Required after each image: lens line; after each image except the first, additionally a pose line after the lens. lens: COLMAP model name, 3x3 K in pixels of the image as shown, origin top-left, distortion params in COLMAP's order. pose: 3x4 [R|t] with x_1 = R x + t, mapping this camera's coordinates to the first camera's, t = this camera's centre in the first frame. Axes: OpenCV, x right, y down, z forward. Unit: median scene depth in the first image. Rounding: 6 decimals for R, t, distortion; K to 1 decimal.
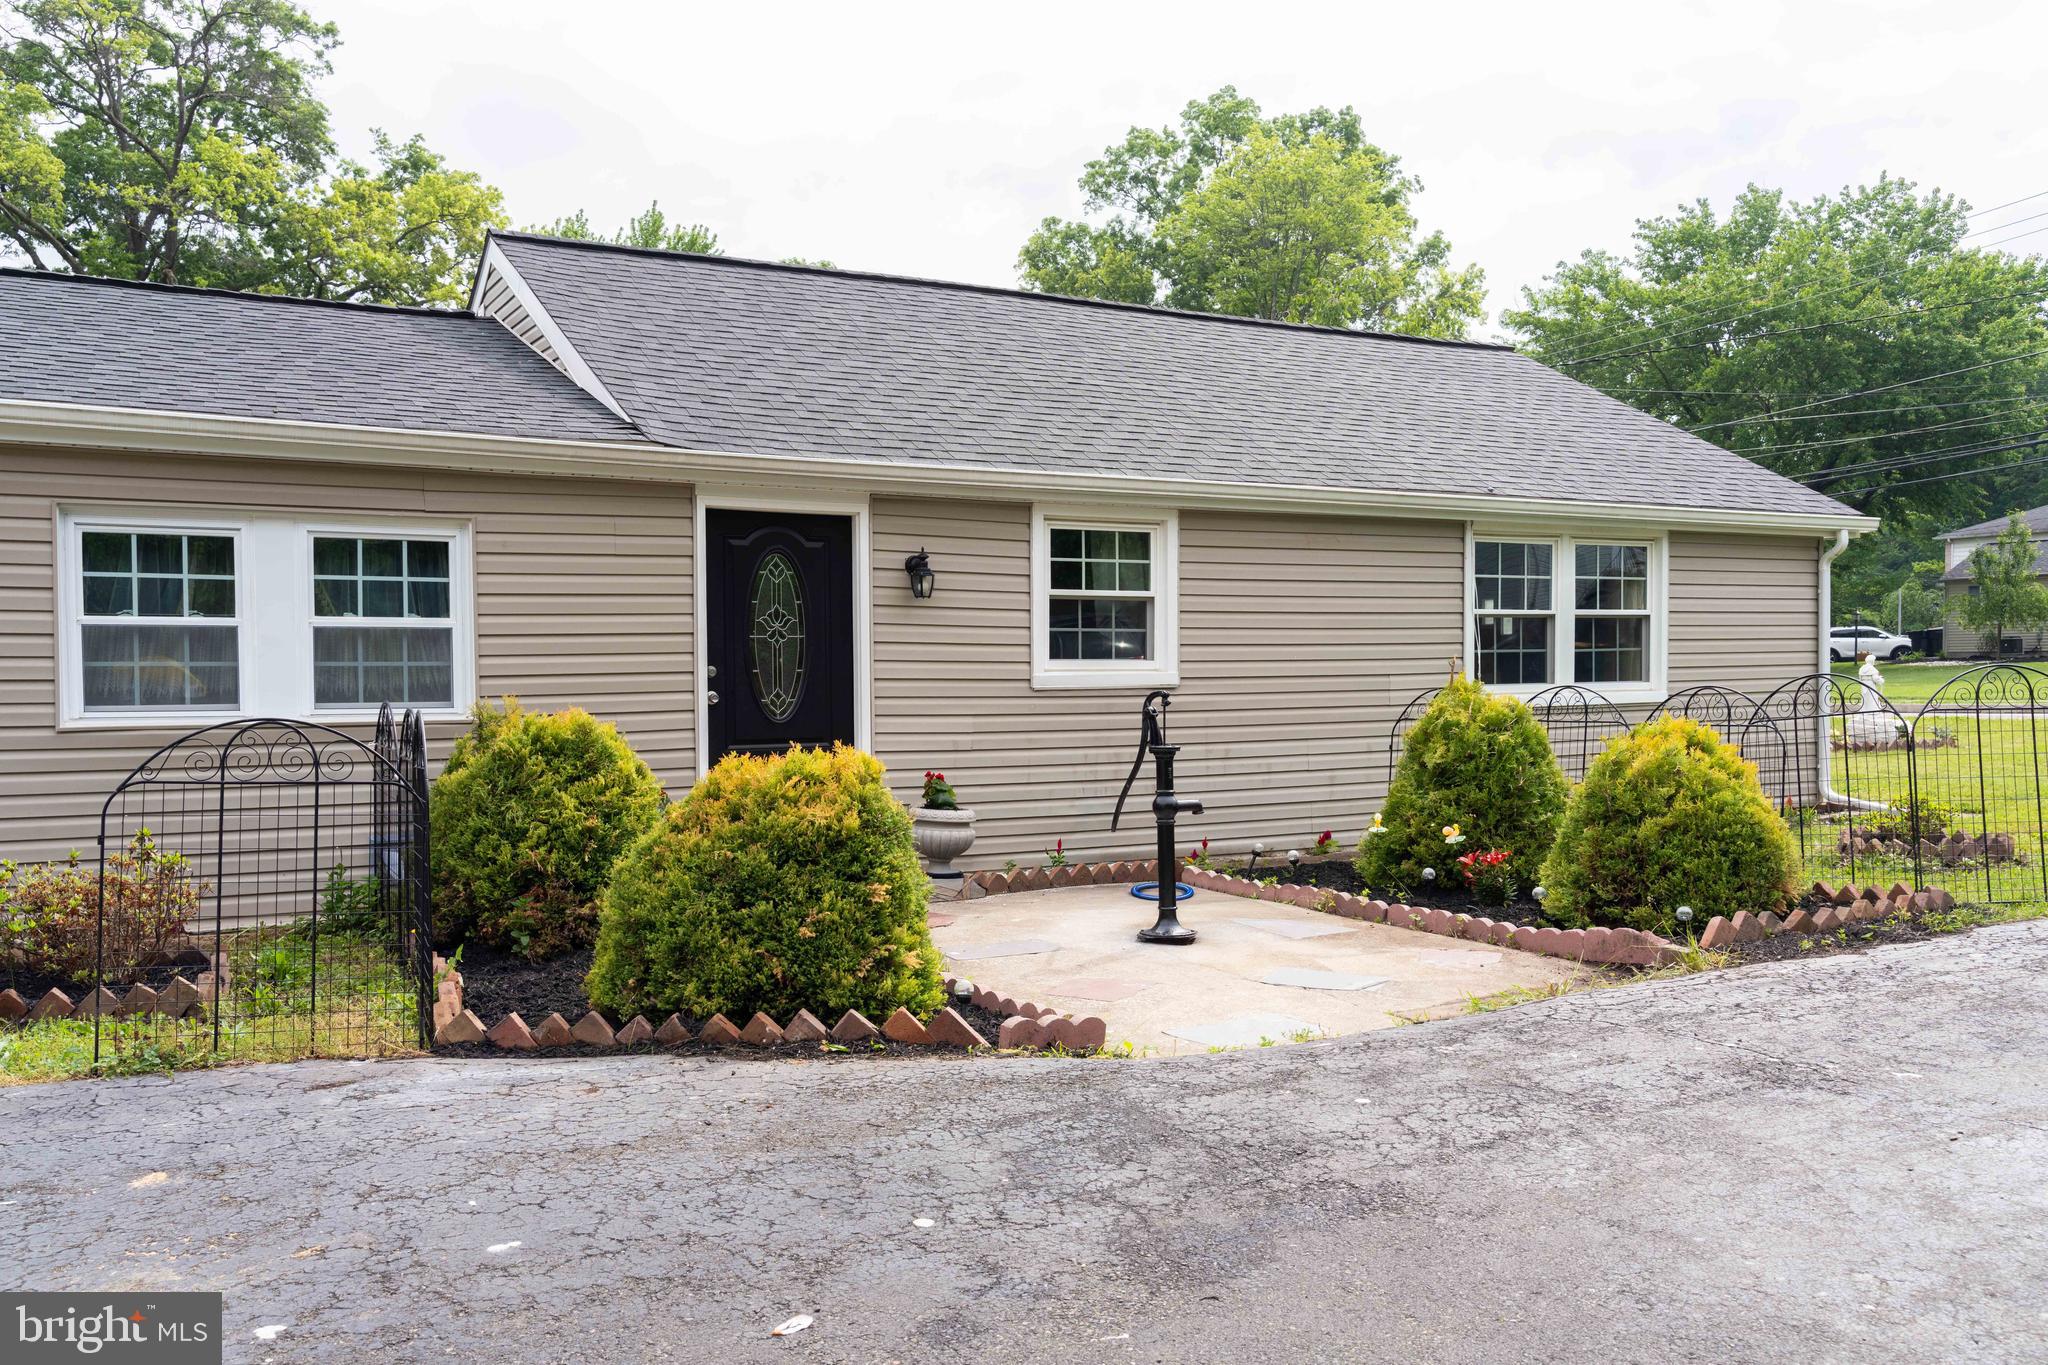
lens RADIAL K [[1625.4, 0, 1025.7], [0, 1625.4, 714.8], [0, 0, 1]] dist [0.001756, -0.003471]
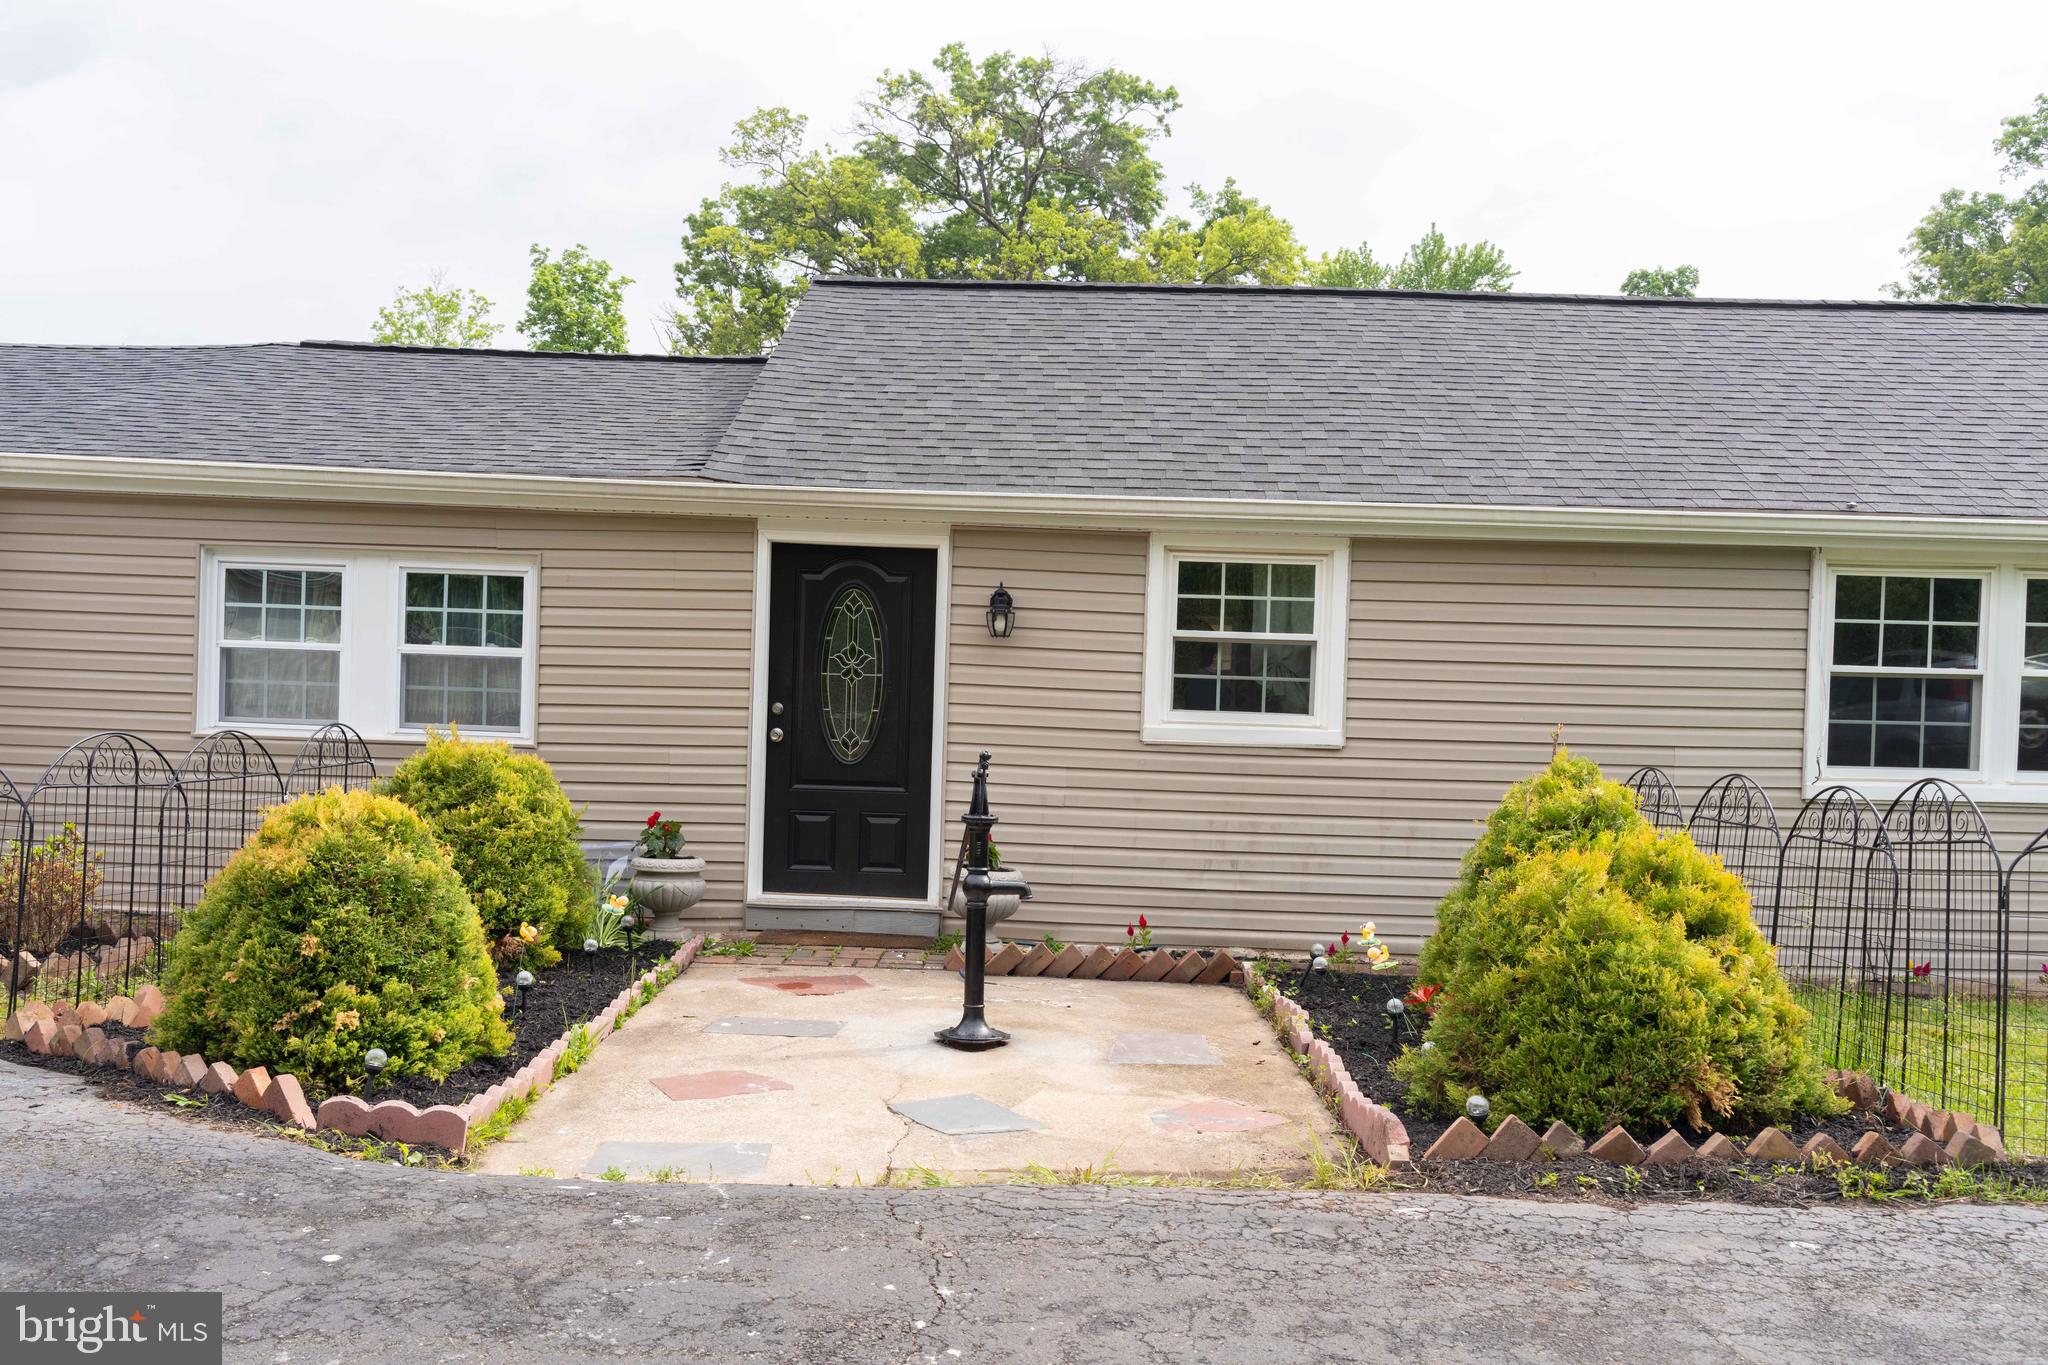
lens RADIAL K [[1641.2, 0, 1024.5], [0, 1641.2, 740.2], [0, 0, 1]] dist [0.011698, -0.011369]
pose [[0.867521, 0.049266, -0.494955, 0.414948], [-0.051561, 0.998629, 0.009028, -0.023058], [0.494721, 0.017688, 0.868872, 0.201591]]
